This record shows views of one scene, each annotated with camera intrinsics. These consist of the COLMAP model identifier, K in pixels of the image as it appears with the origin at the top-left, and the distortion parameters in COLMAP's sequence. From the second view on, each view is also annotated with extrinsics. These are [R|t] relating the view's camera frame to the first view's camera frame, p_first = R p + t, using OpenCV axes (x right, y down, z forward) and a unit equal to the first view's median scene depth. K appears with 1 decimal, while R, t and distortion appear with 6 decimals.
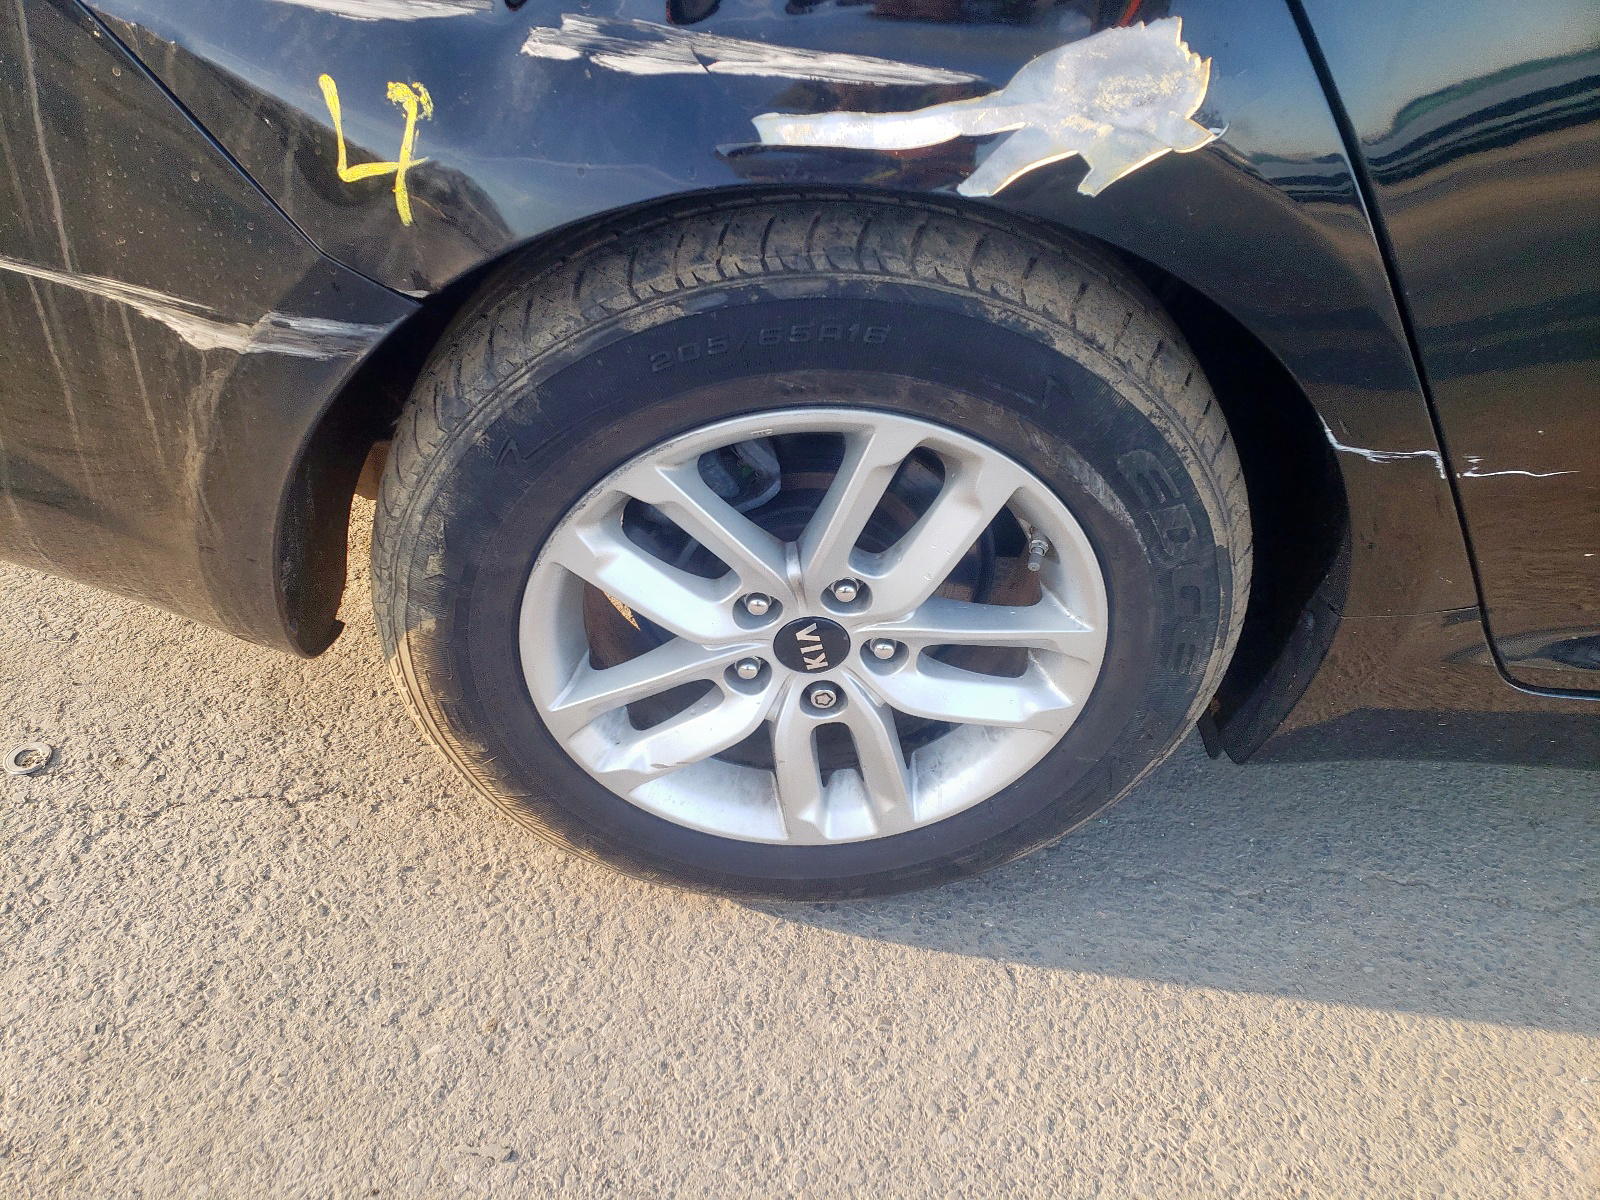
lens RADIAL K [[1200.4, 0, 800.0], [0, 1200.4, 600.0], [0, 0, 1]] dist [-0.003264, -0.000373]
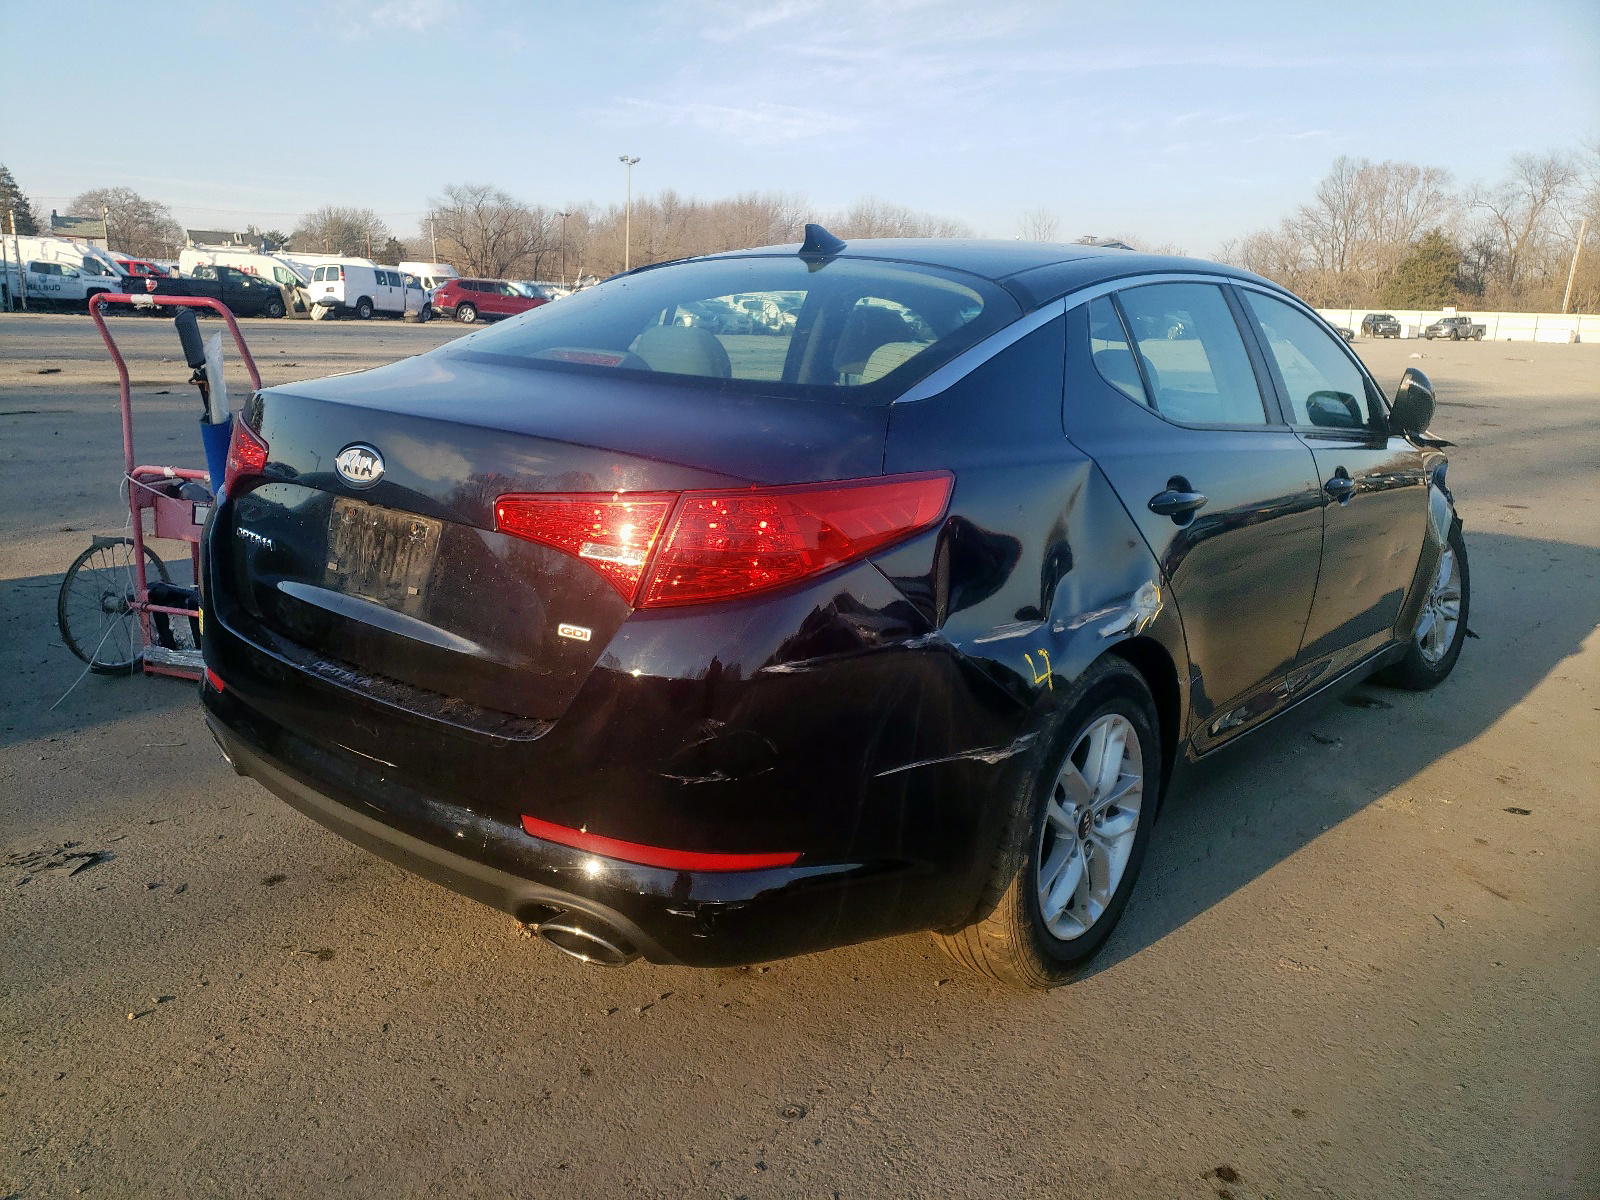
lens RADIAL K [[1200.4, 0, 800.0], [0, 1200.4, 600.0], [0, 0, 1]] dist [-0.003264, -0.000373]
pose [[0.662936, -0.233612, 0.711296, -2.191475], [0.505778, 0.840235, -0.195431, -0.177149], [-0.552001, 0.489316, 0.675178, -0.633870]]
